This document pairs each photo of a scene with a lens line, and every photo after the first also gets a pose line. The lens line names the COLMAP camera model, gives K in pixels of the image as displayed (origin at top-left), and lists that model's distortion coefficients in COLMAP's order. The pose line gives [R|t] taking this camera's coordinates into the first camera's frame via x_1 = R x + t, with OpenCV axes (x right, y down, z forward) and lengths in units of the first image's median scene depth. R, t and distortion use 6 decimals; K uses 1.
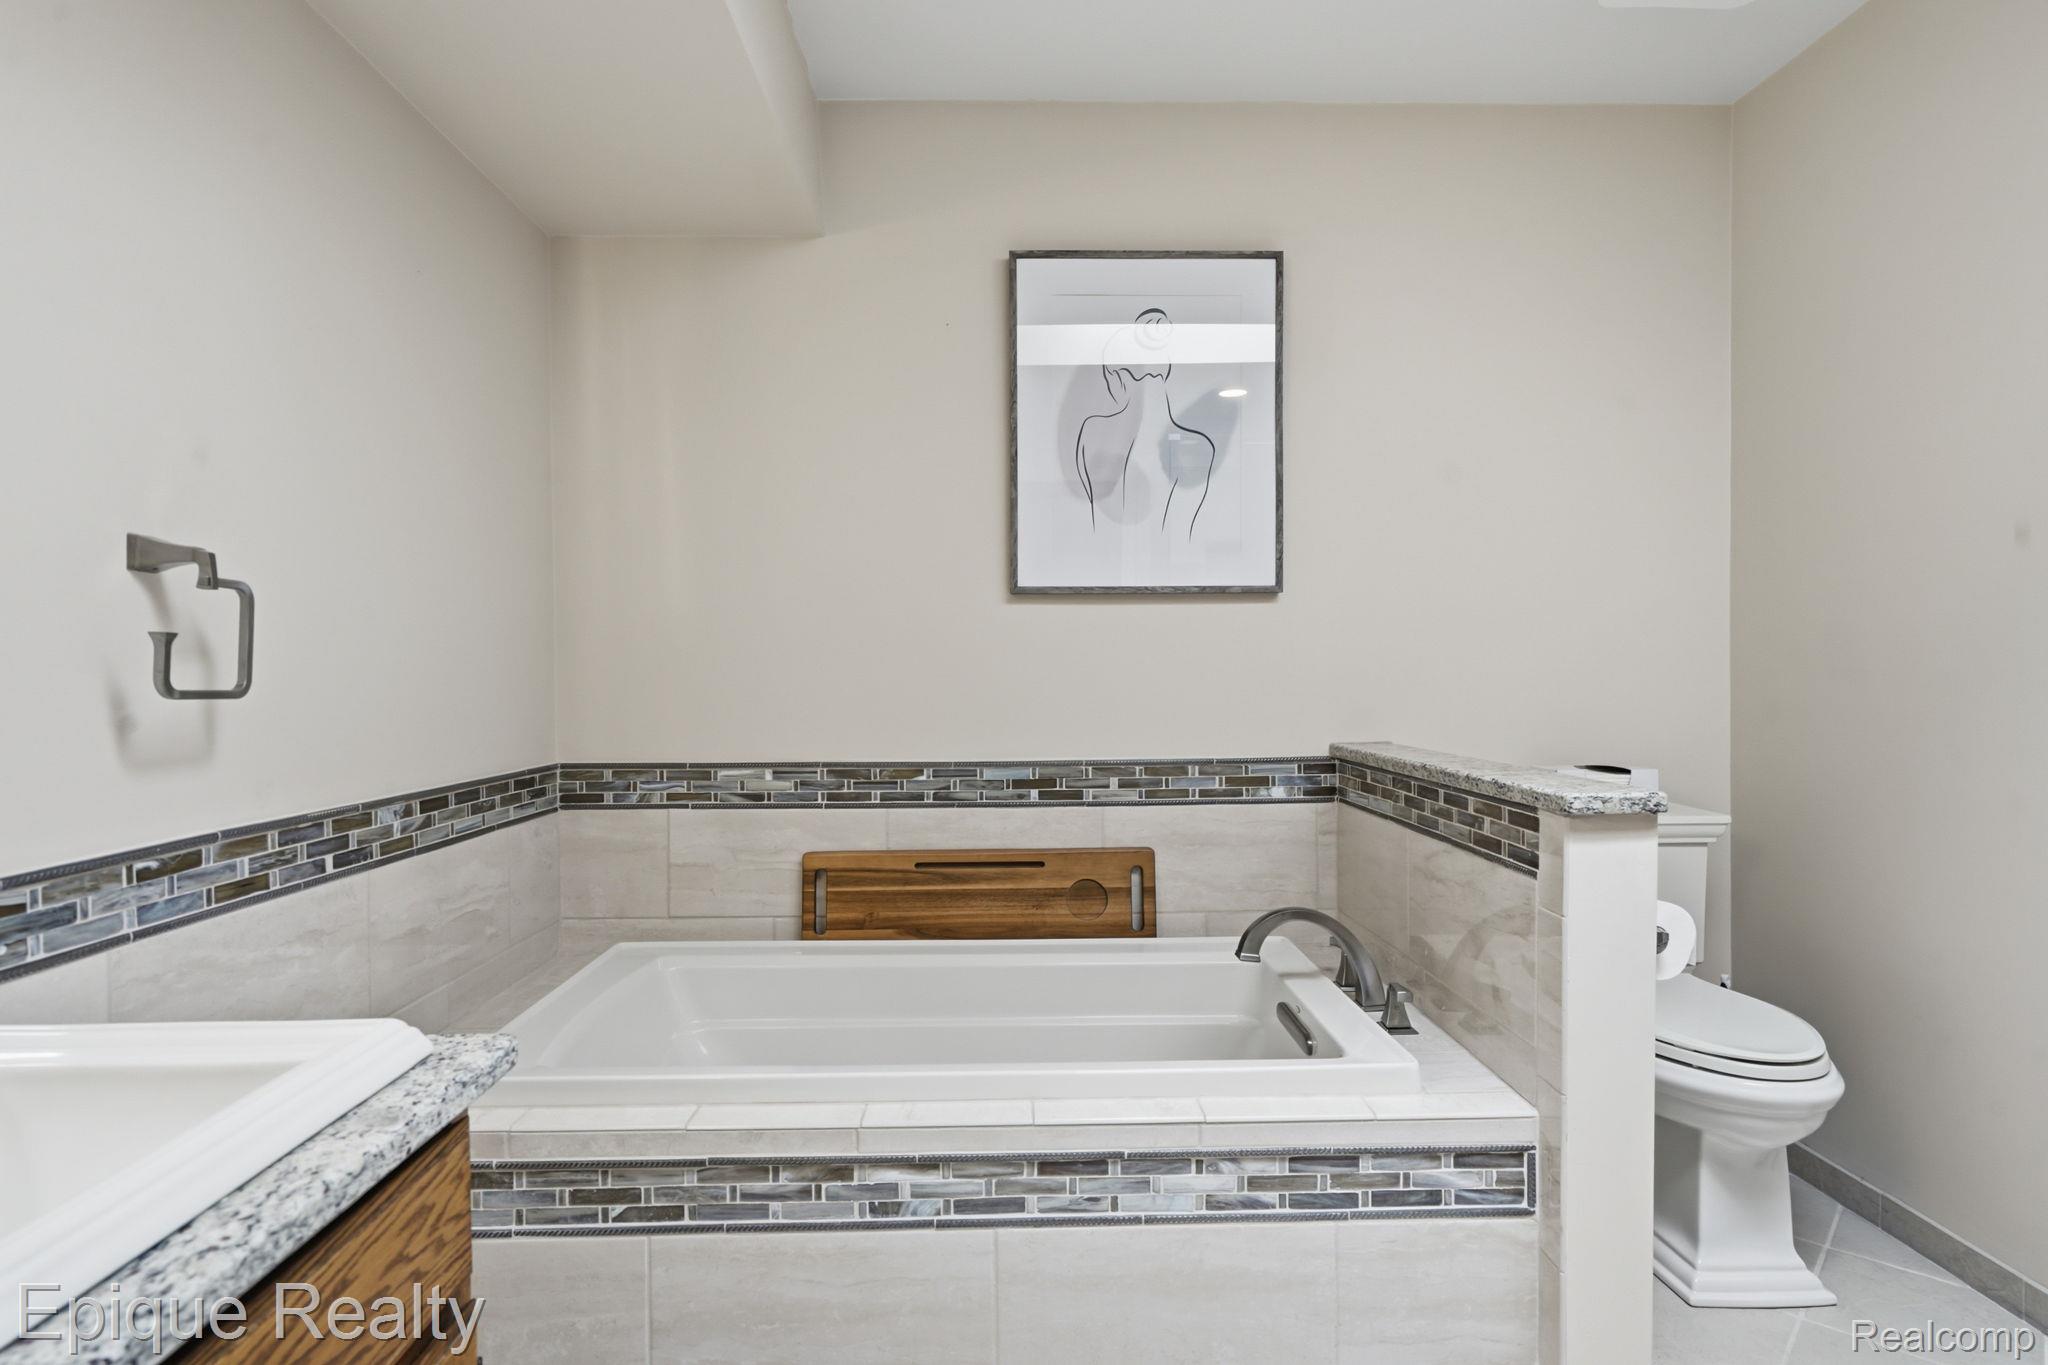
lens RADIAL K [[1113.4, 0, 1019.0], [0, 1113.4, 668.3], [0, 0, 1]] dist [0.002881, 0.000204]
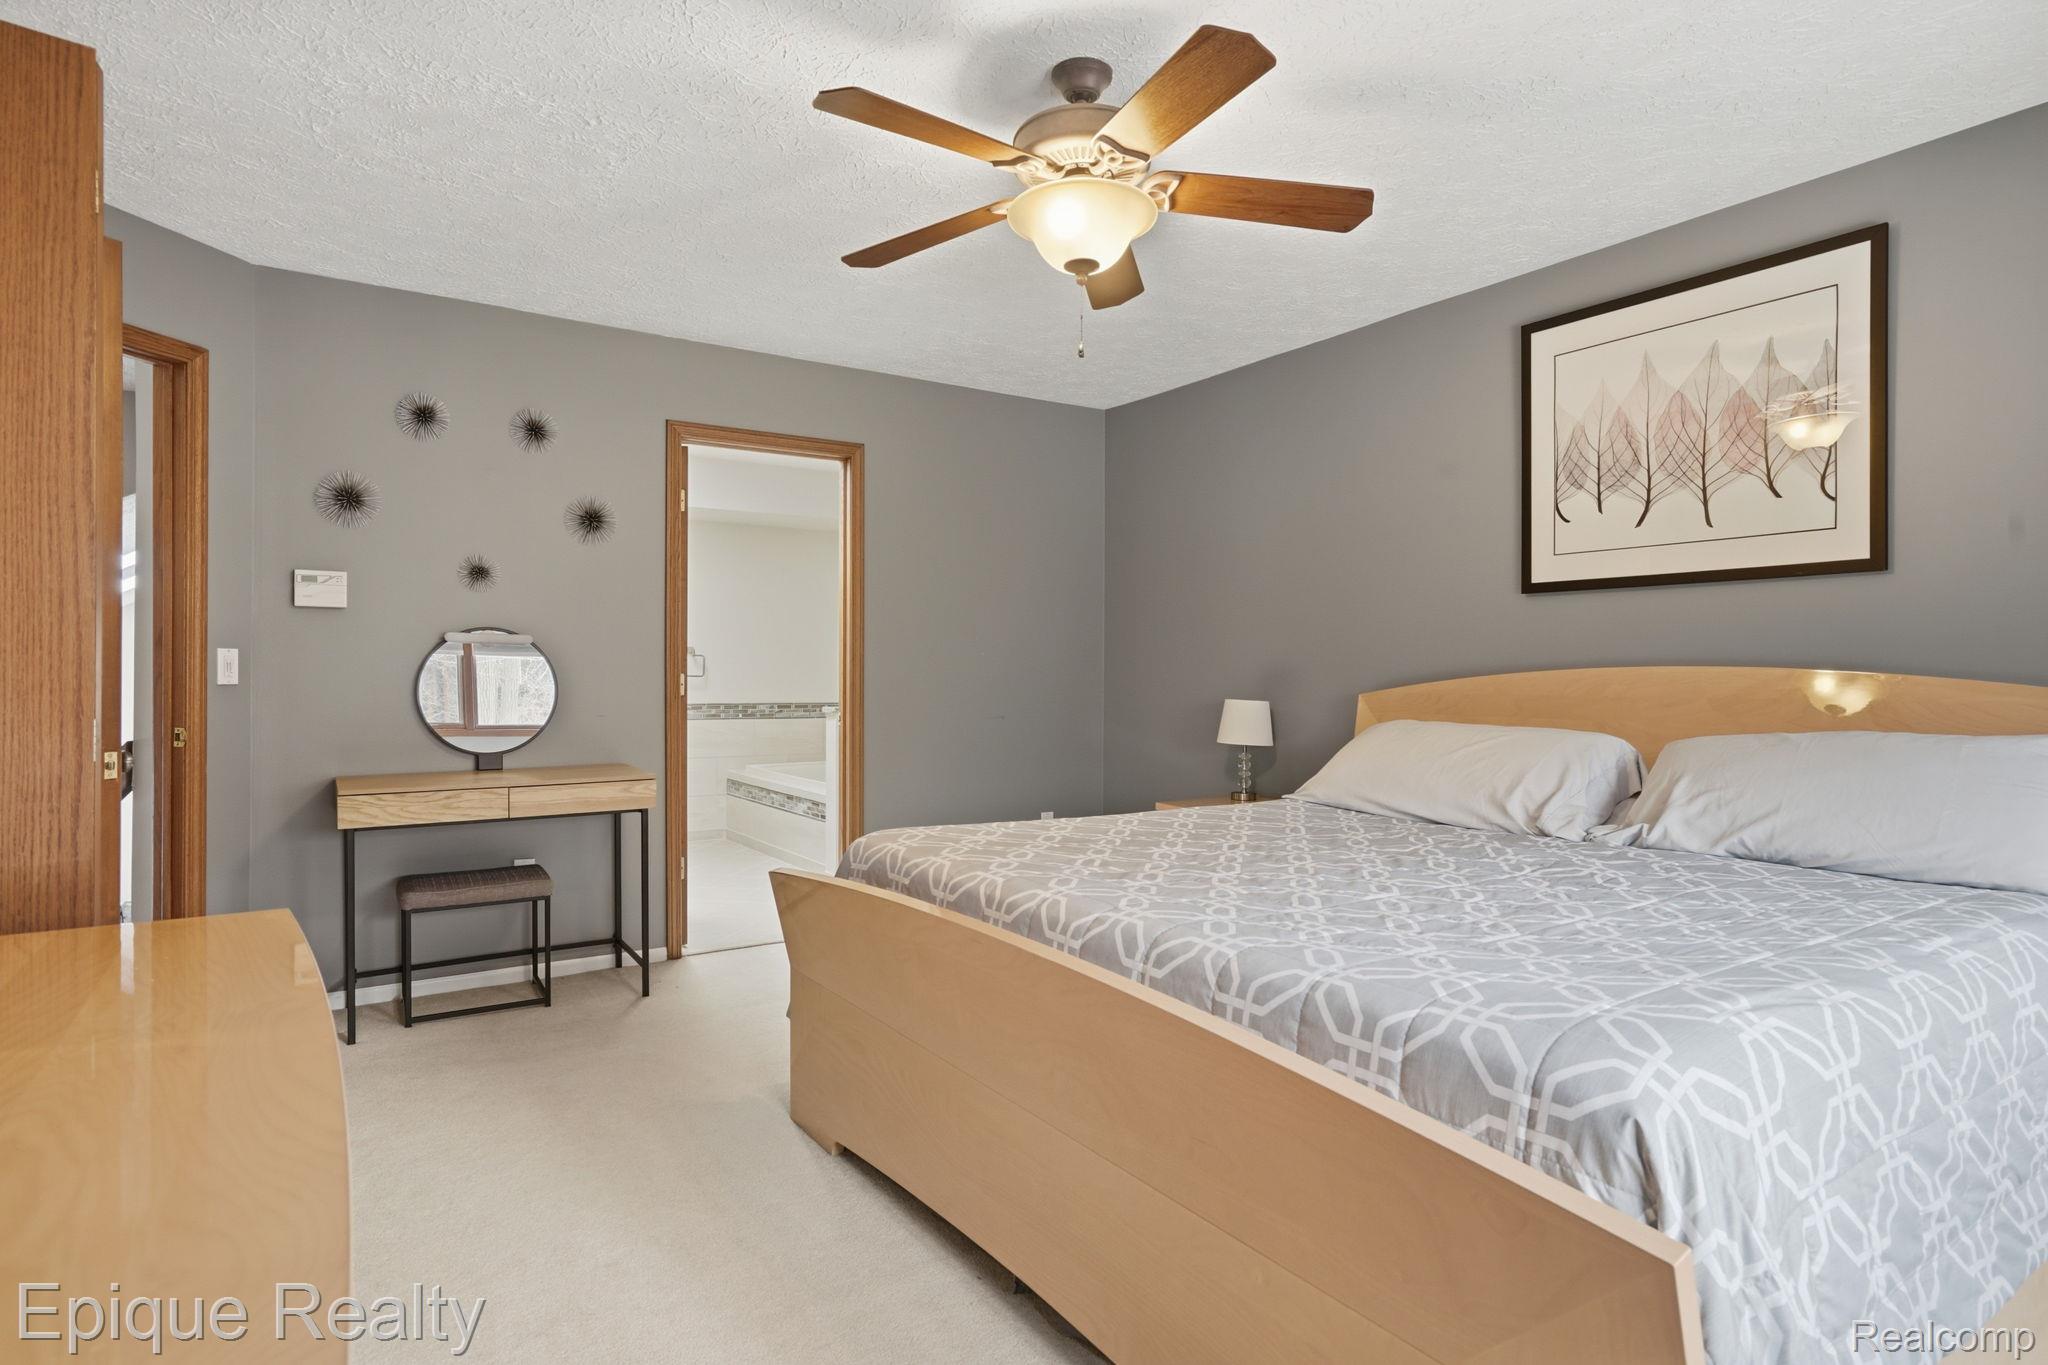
lens RADIAL K [[1113.4, 0, 1019.0], [0, 1113.4, 668.3], [0, 0, 1]] dist [0.002881, 0.000204]
pose [[0.521883, 0.005156, -0.853001, 3.571866], [-0.015176, 0.999880, -0.003241, -0.013009], [0.852882, 0.014636, 0.521899, -0.354524]]
